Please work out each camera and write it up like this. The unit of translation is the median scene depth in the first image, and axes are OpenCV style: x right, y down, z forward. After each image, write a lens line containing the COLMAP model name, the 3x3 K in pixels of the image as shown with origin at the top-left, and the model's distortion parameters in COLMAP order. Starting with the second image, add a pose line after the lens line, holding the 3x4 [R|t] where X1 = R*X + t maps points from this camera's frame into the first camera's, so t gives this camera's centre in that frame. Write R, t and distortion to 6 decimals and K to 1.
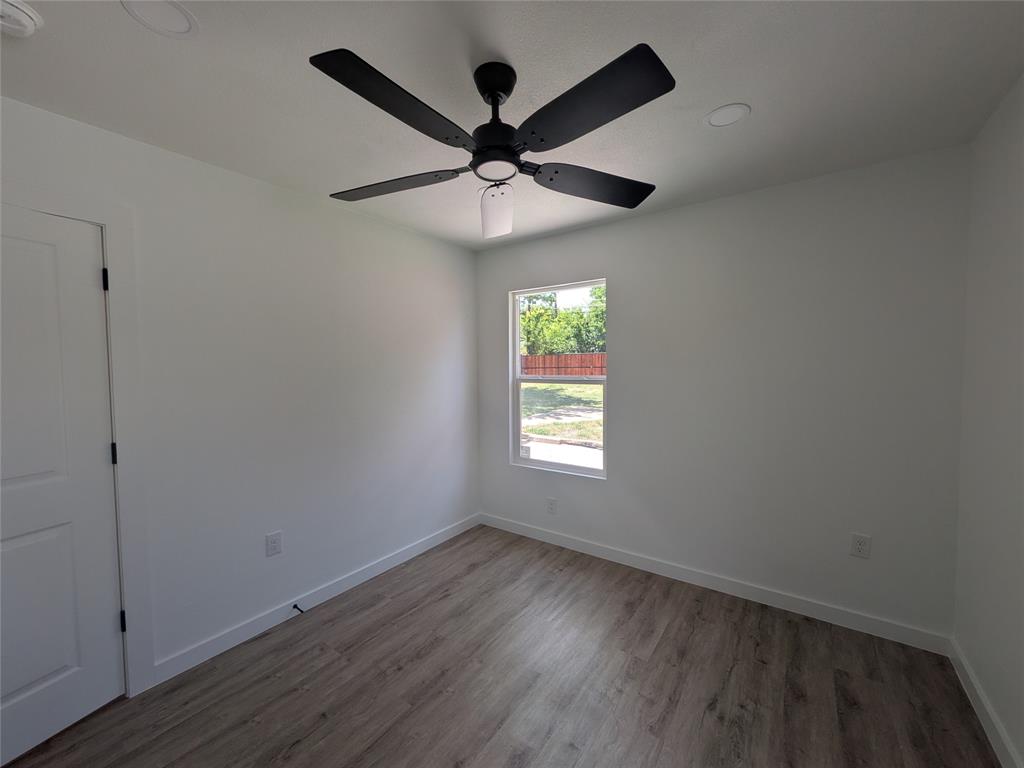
lens RADIAL K [[414.0, 0, 512.2], [0, 414.0, 382.0], [0, 0, 1]] dist [0.004032, 0.000140]
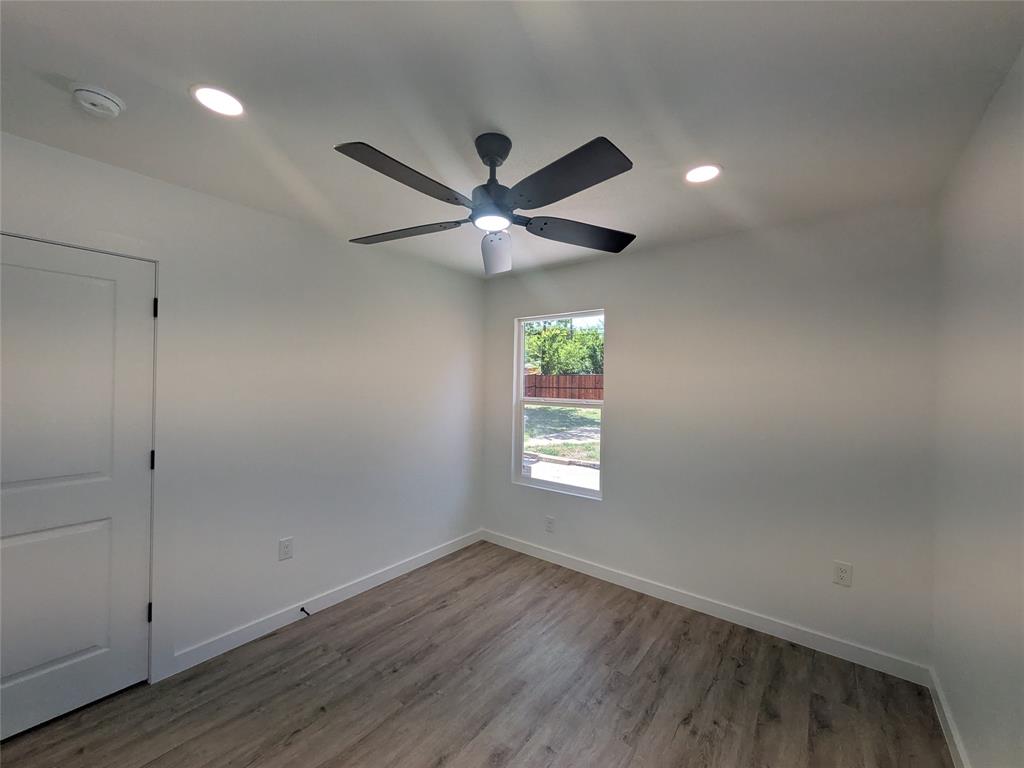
lens RADIAL K [[414.0, 0, 512.6], [0, 414.0, 381.4], [0, 0, 1]] dist [0.004032, 0.000140]
pose [[0.998994, 0.025166, -0.037112, 0.052260], [-0.026850, 0.998599, -0.045602, -0.014281], [0.035912, 0.046552, 0.998270, -0.090901]]
